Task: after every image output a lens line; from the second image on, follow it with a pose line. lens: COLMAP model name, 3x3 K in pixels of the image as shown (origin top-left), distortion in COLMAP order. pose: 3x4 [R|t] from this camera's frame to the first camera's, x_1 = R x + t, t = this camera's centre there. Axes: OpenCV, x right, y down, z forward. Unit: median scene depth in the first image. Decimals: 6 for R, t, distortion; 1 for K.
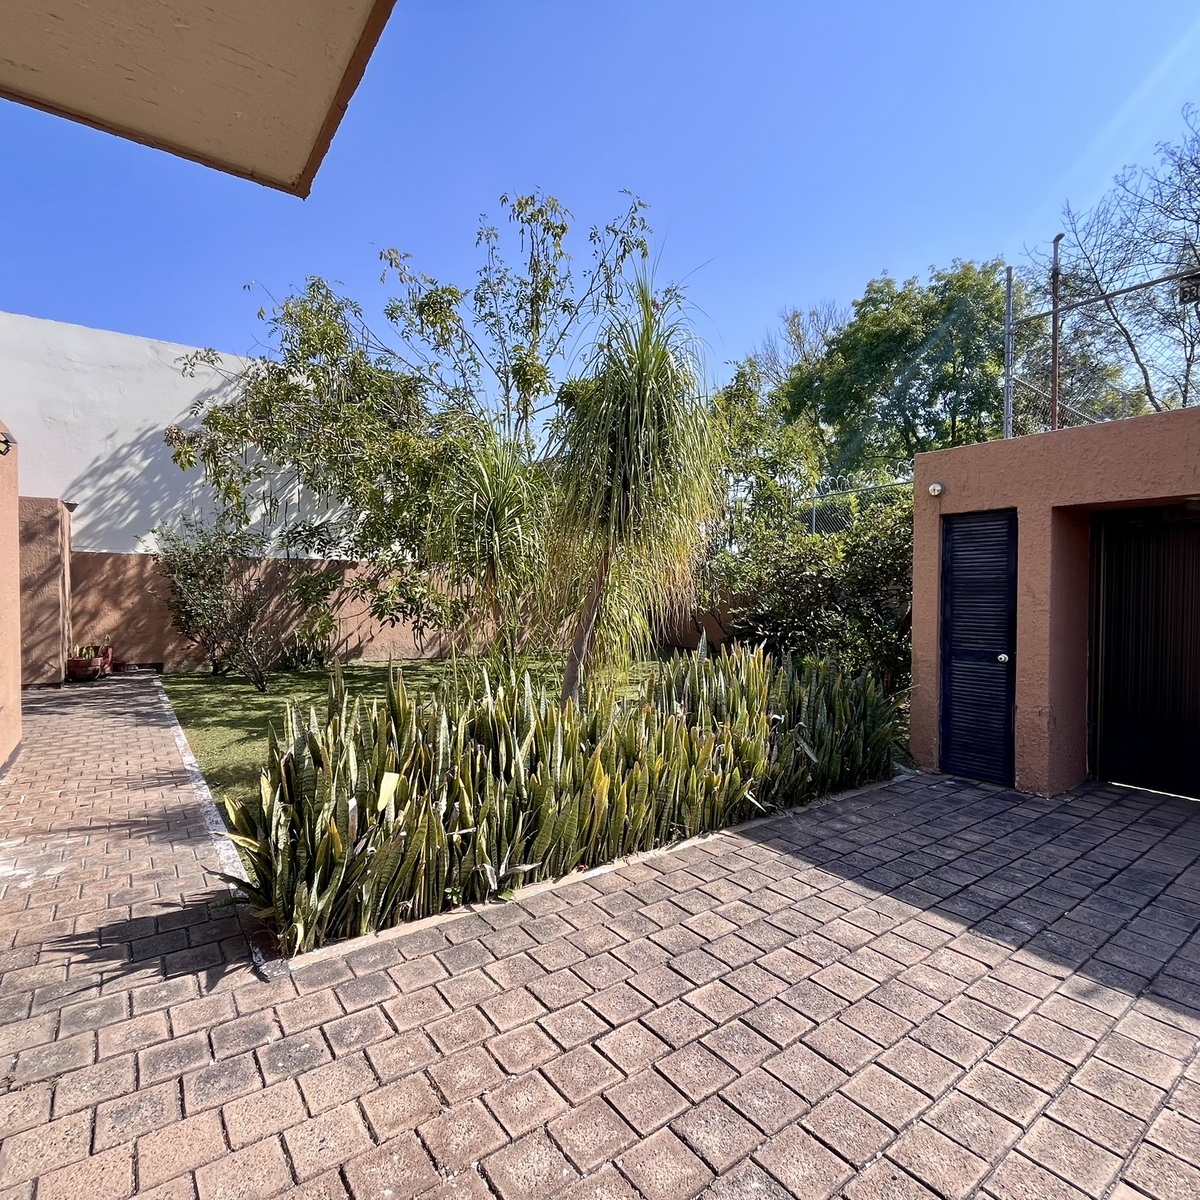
lens RADIAL K [[653.3, 0, 600.0], [0, 653.3, 598.2], [0, 0, 1]] dist [-0.002234, 0.000432]
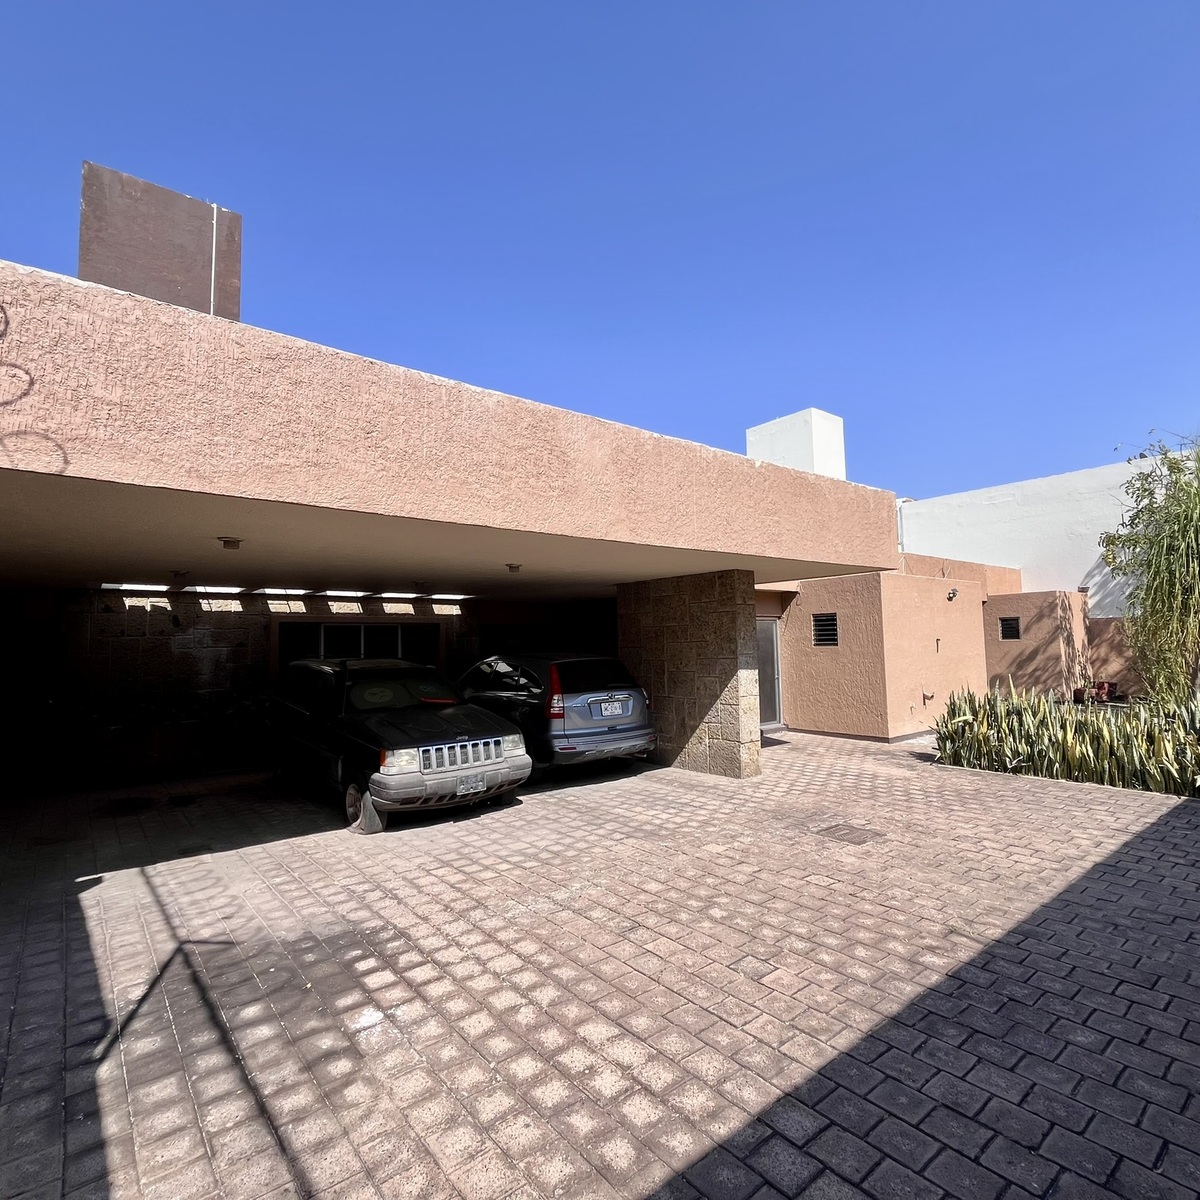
lens RADIAL K [[653.3, 0, 599.7], [0, 653.3, 598.6], [0, 0, 1]] dist [-0.002234, 0.000432]
pose [[0.041399, -0.076491, -0.996210, 0.654987], [0.008916, 0.997054, -0.076186, -0.012893], [0.999103, -0.005728, 0.041959, -0.201435]]
